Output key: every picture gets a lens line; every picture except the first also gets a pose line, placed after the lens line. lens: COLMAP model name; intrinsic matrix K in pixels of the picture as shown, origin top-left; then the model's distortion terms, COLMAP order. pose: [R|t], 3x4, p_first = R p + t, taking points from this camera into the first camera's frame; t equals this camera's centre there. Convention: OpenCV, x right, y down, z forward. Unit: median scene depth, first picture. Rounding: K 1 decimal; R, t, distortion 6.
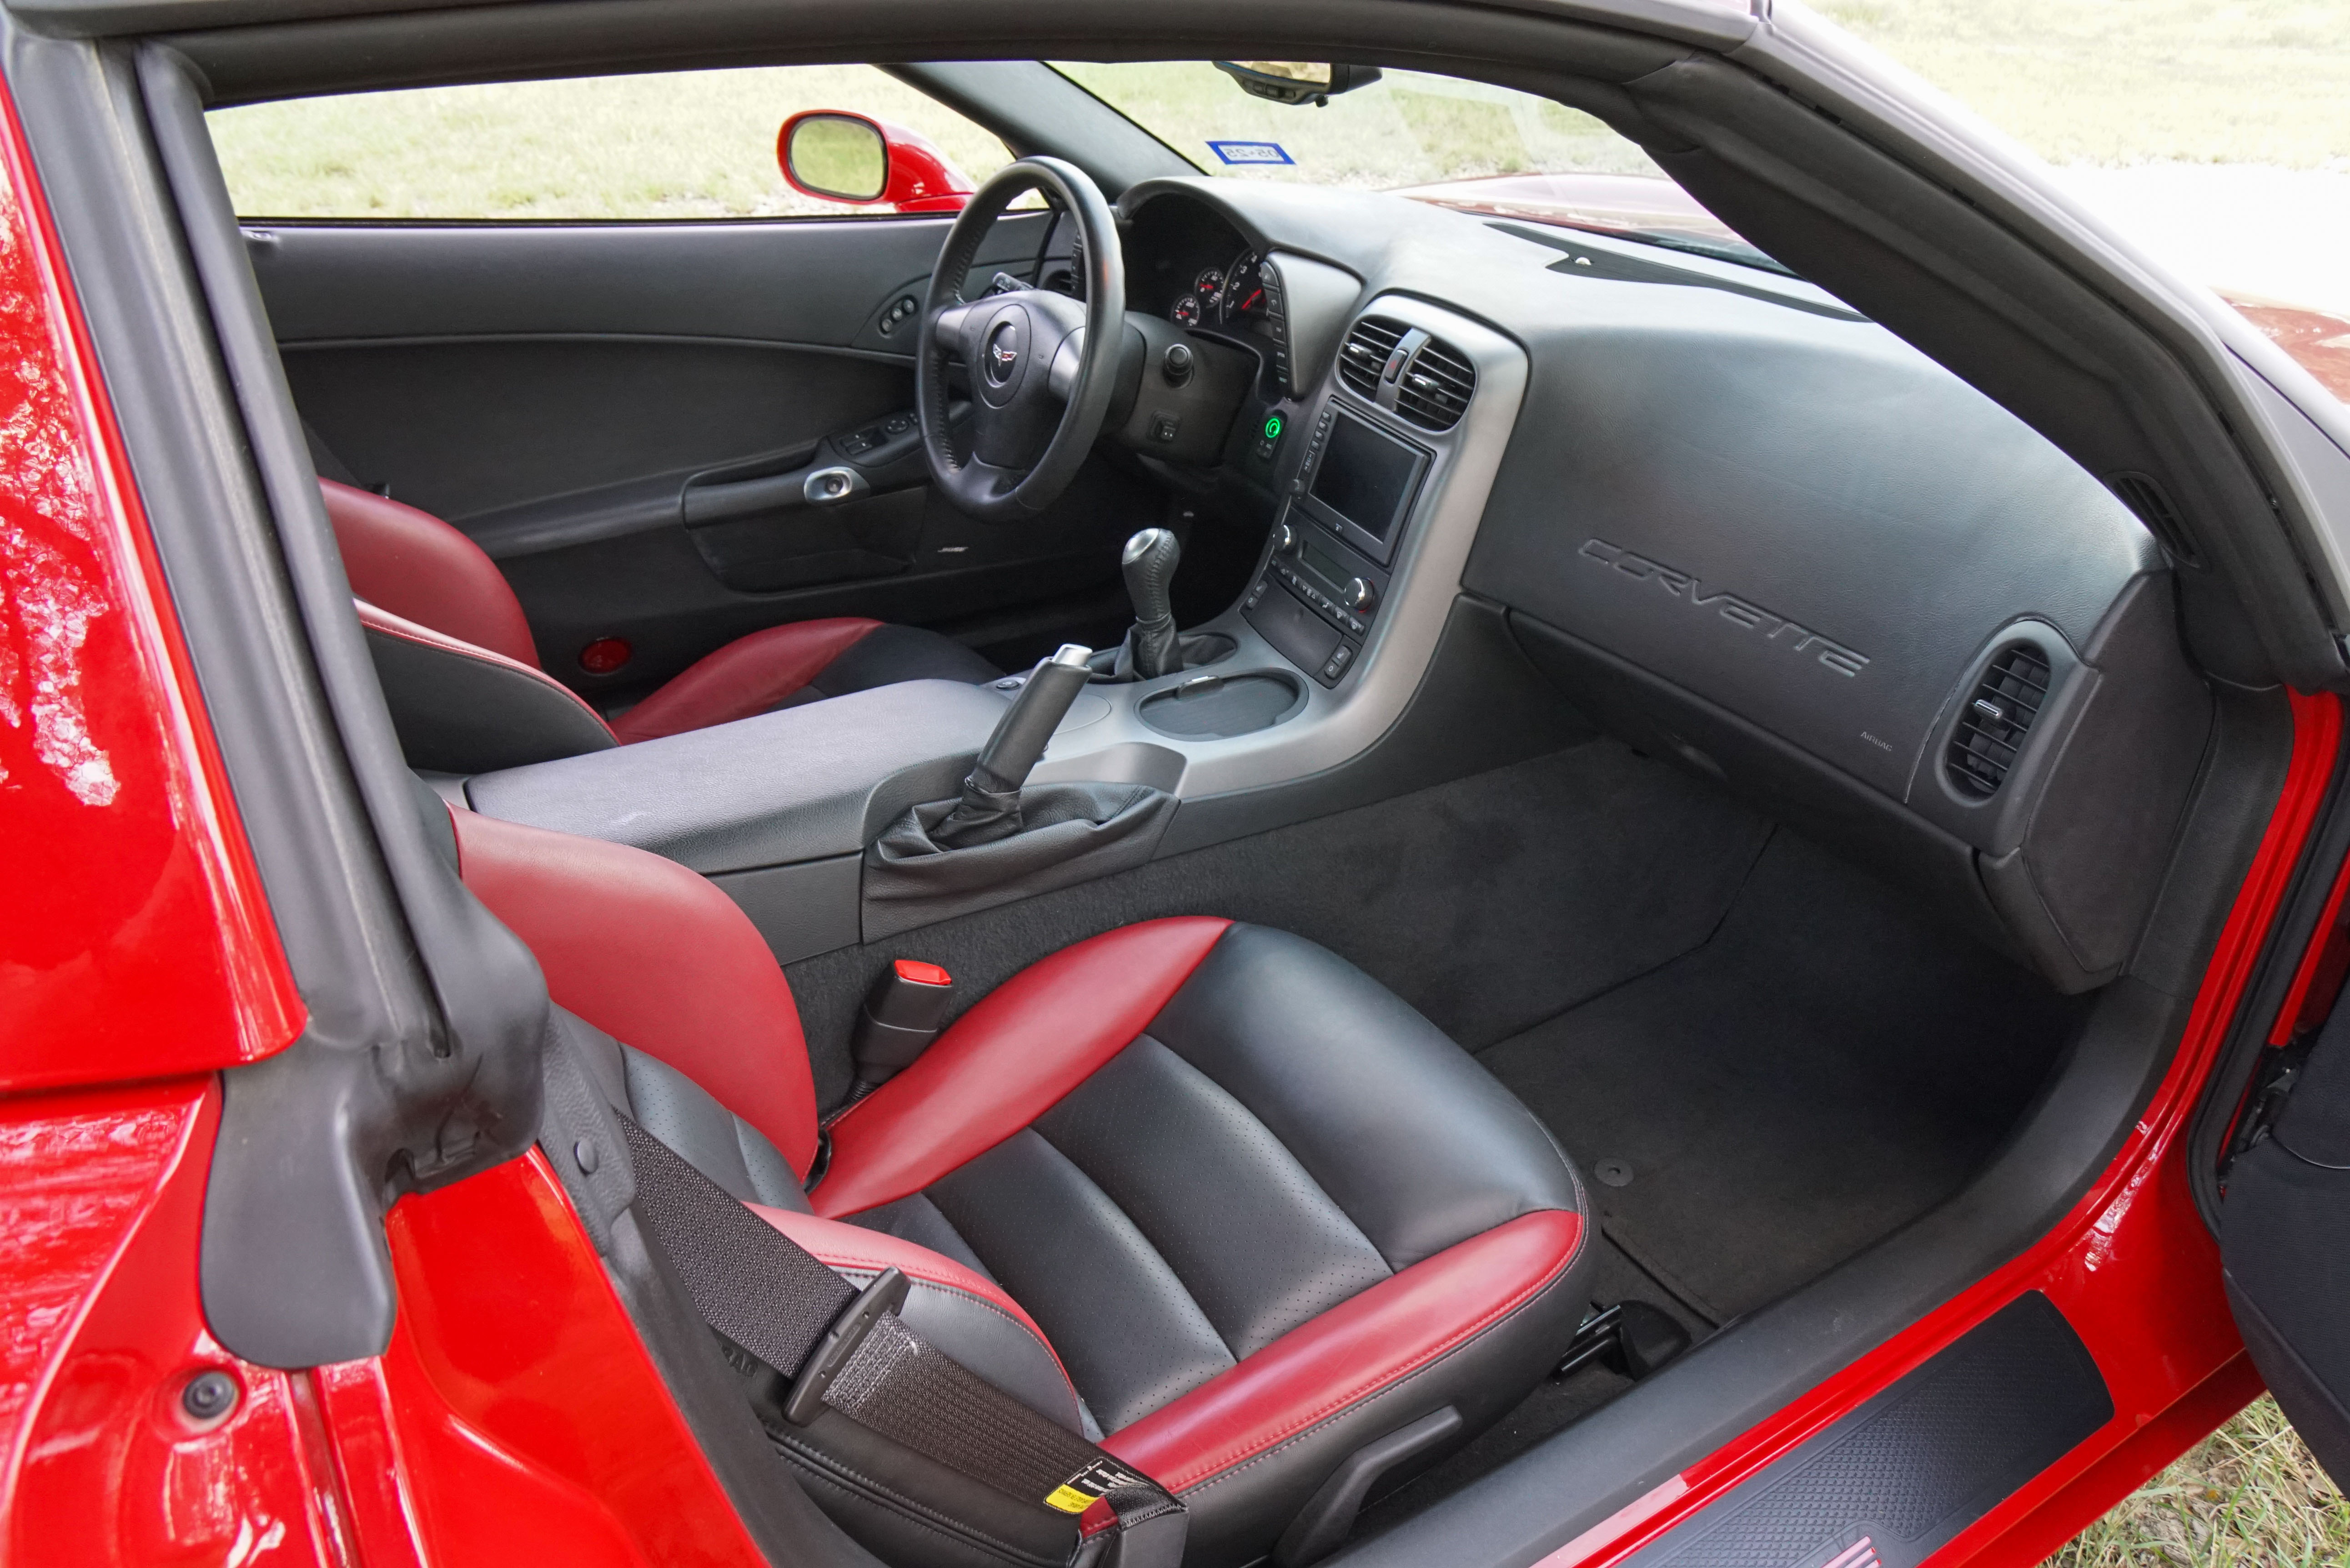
lens RADIAL K [[1656.1, 0, 1181.6], [0, 1656.1, 804.5], [0, 0, 1]] dist [-0.133719, 0.102998]
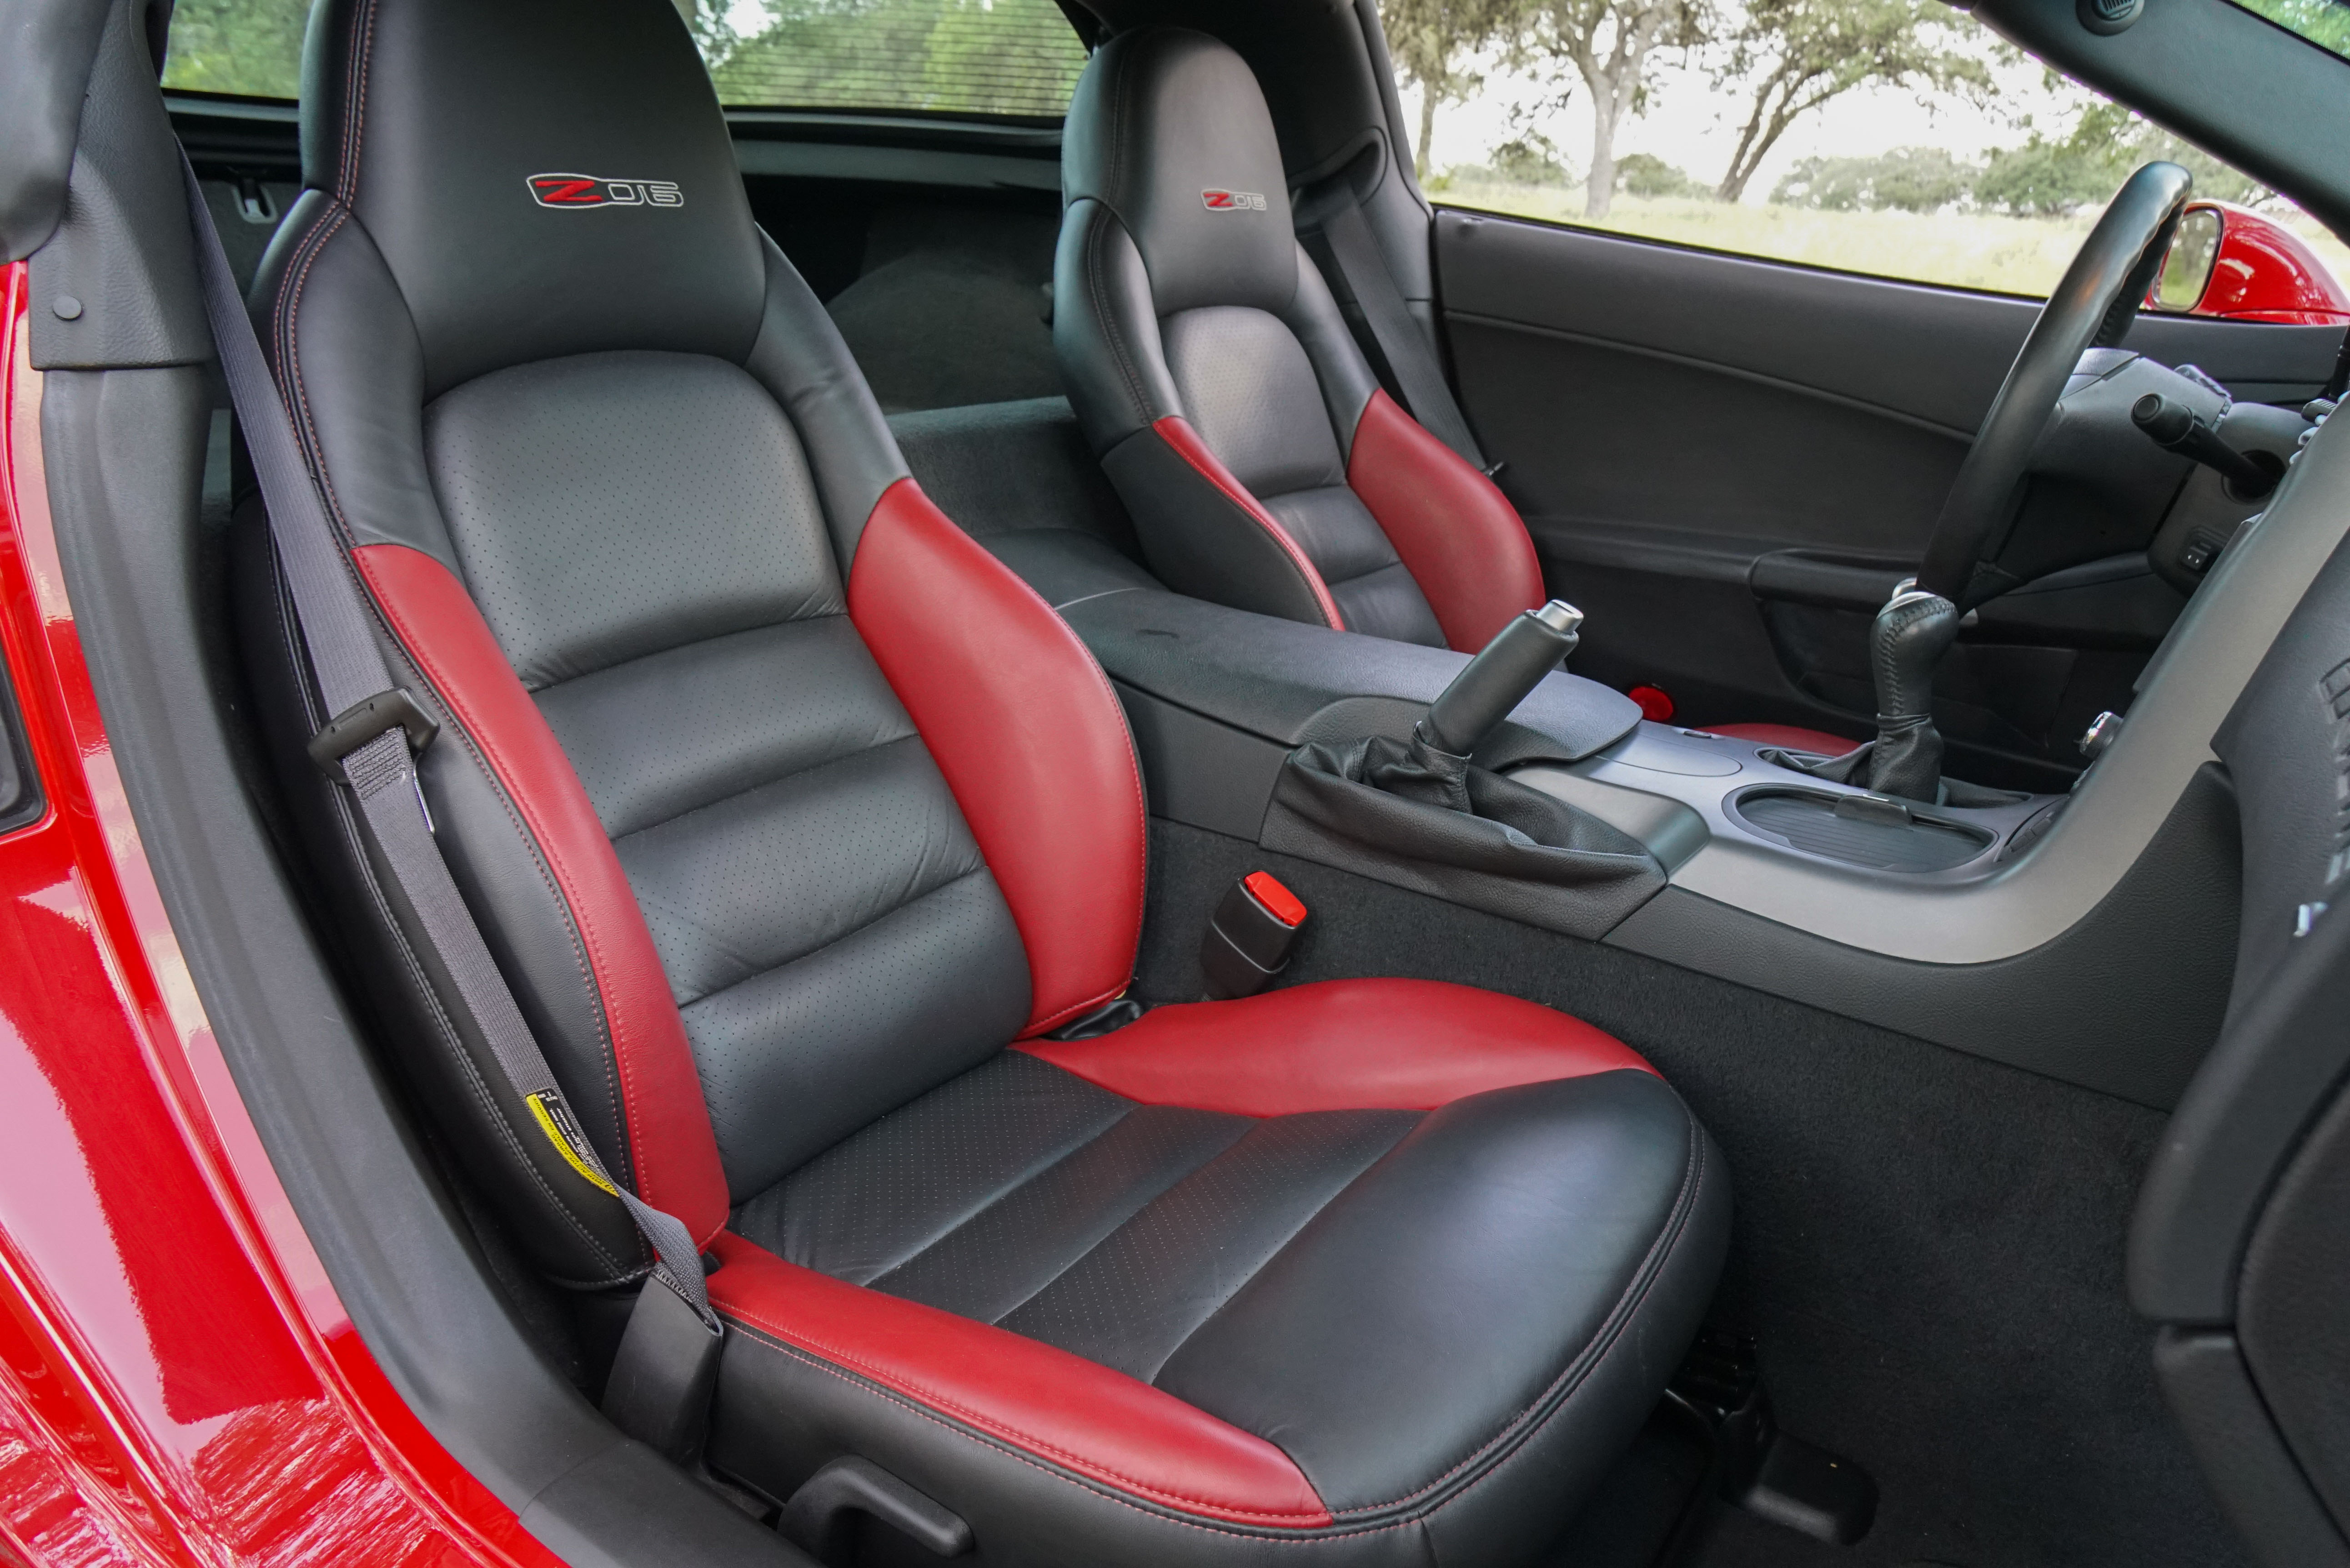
lens RADIAL K [[1656.1, 0, 1170.6], [0, 1656.1, 788.5], [0, 0, 1]] dist [-0.133719, 0.102998]
pose [[0.394525, 0.294201, -0.870515, 0.526350], [-0.469496, 0.878905, 0.084257, 0.002561], [0.789889, 0.375462, 0.484876, 0.474513]]
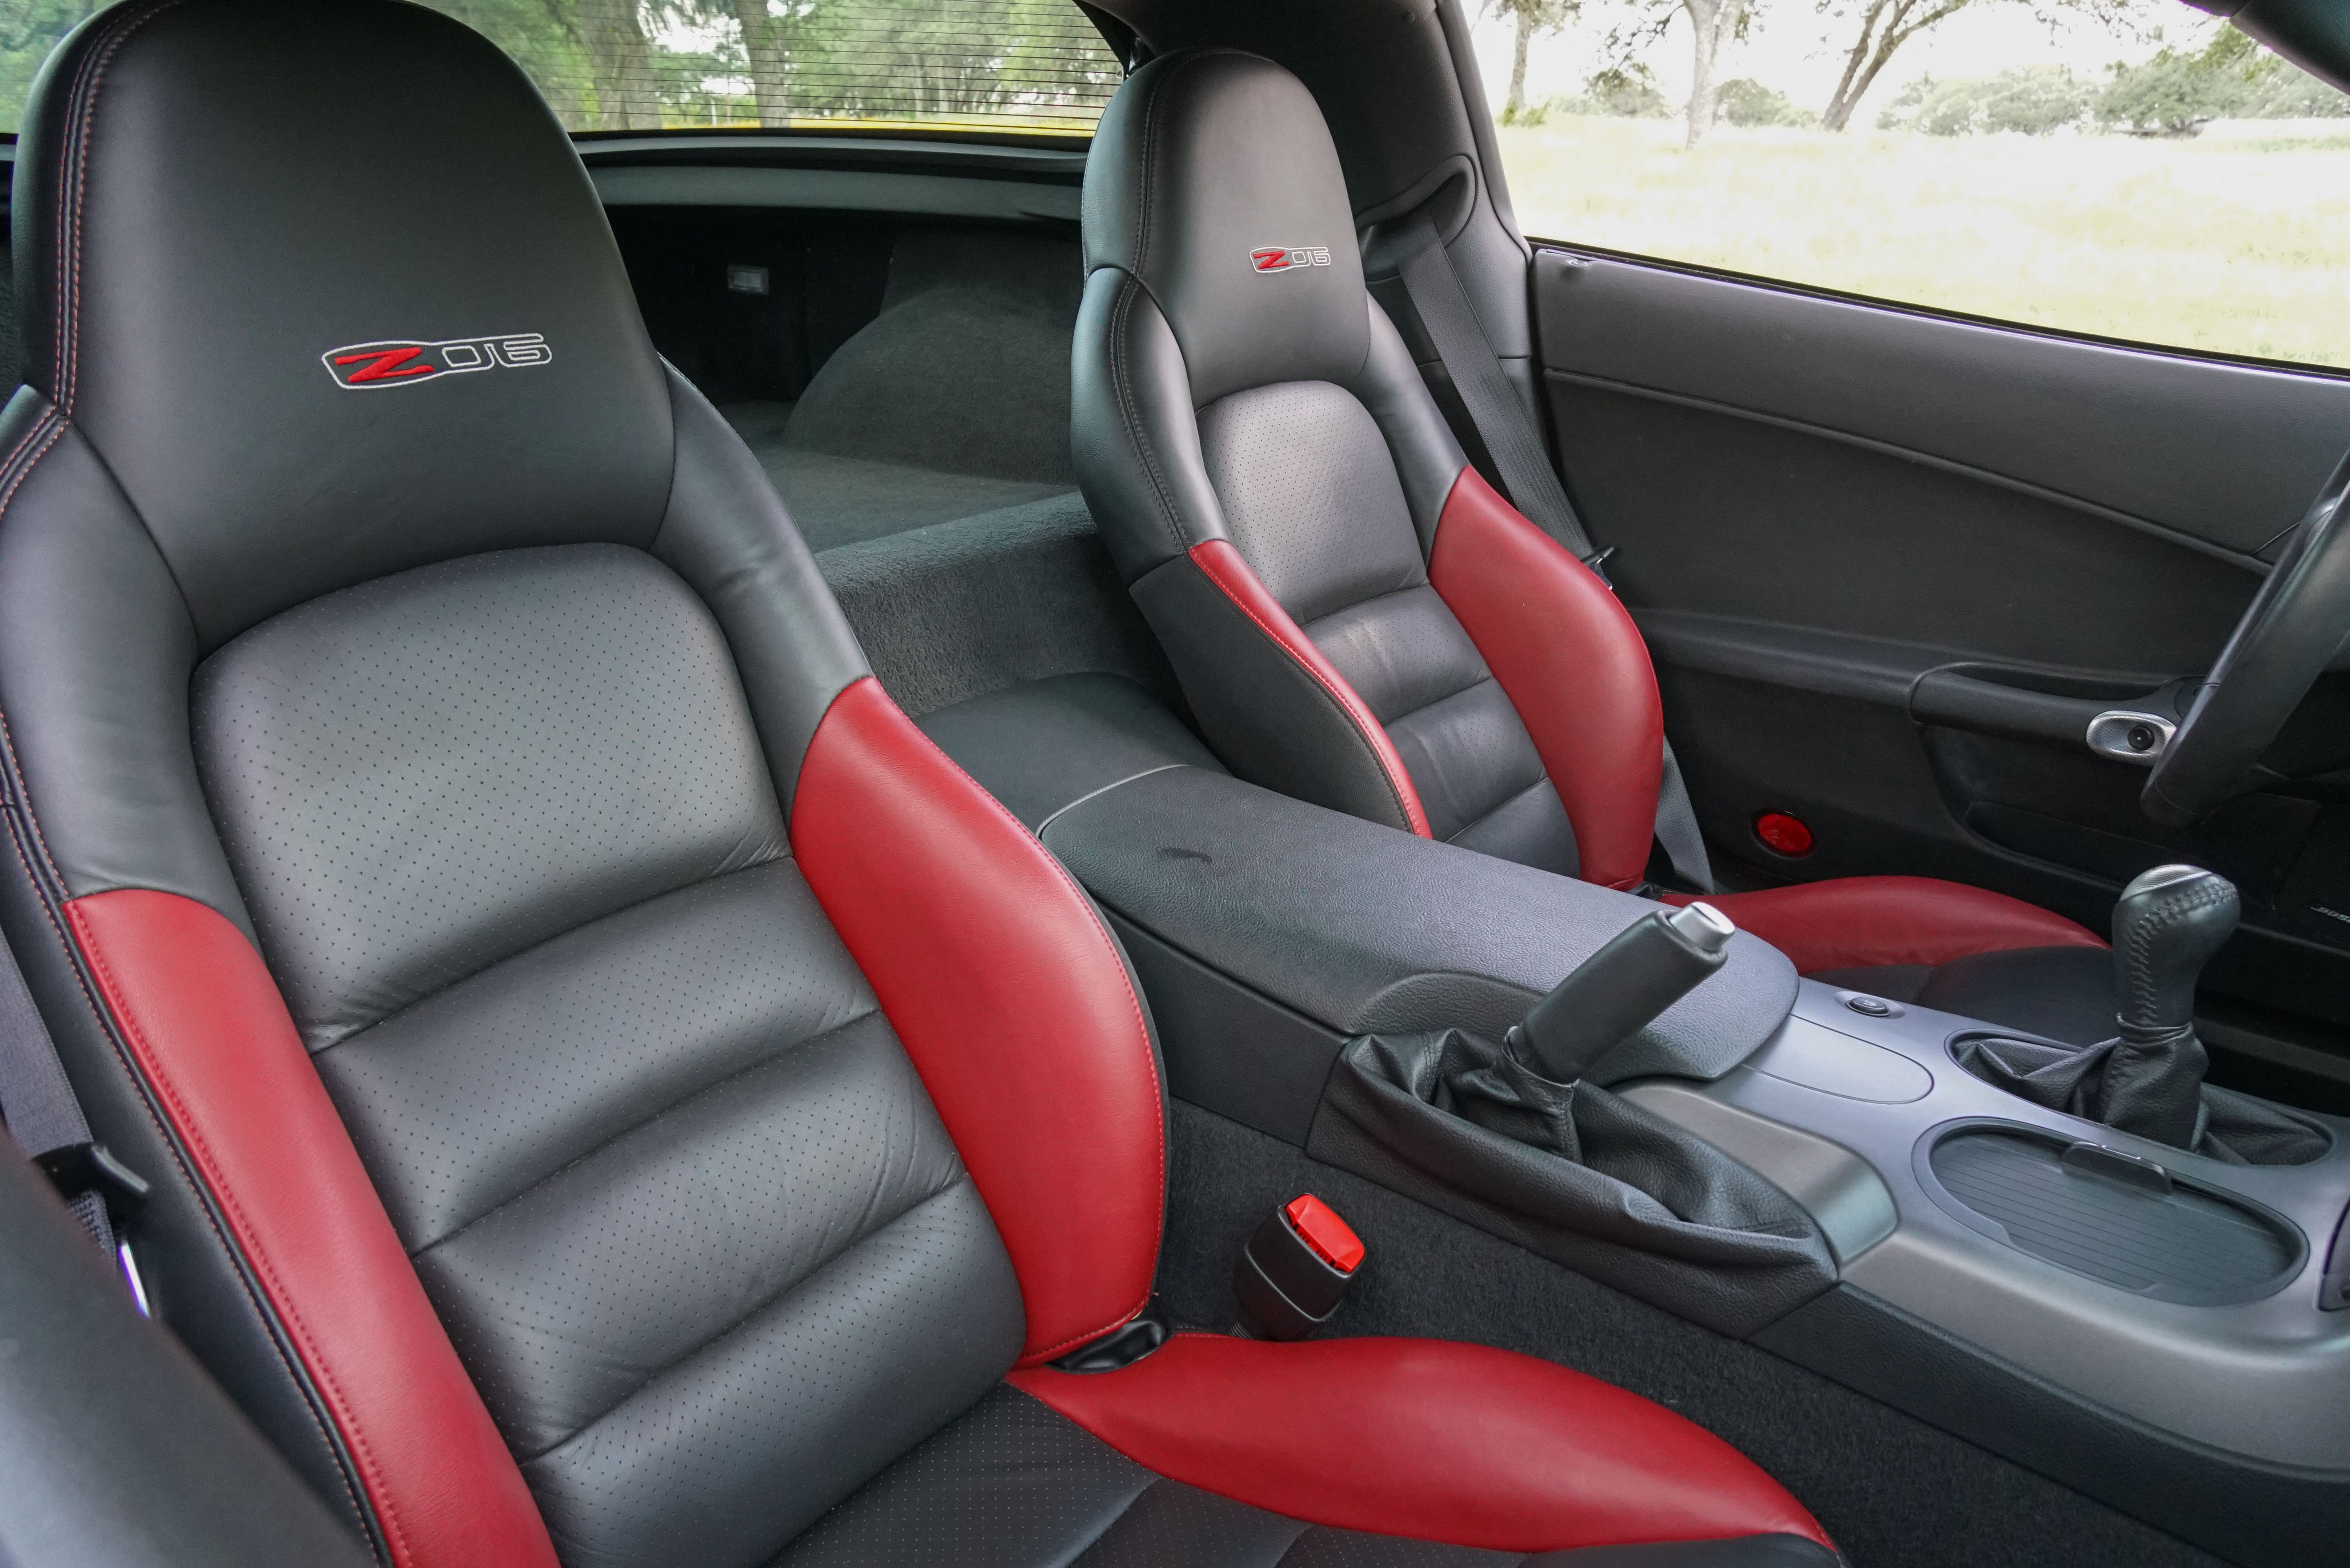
lens RADIAL K [[1656.1, 0, 1177.1], [0, 1656.1, 798.3], [0, 0, 1]] dist [-0.133719, 0.102998]
pose [[0.350535, 0.328026, -0.877225, 0.336474], [-0.460183, 0.876114, 0.143723, -0.118322], [0.815694, 0.353305, 0.458061, 0.532439]]
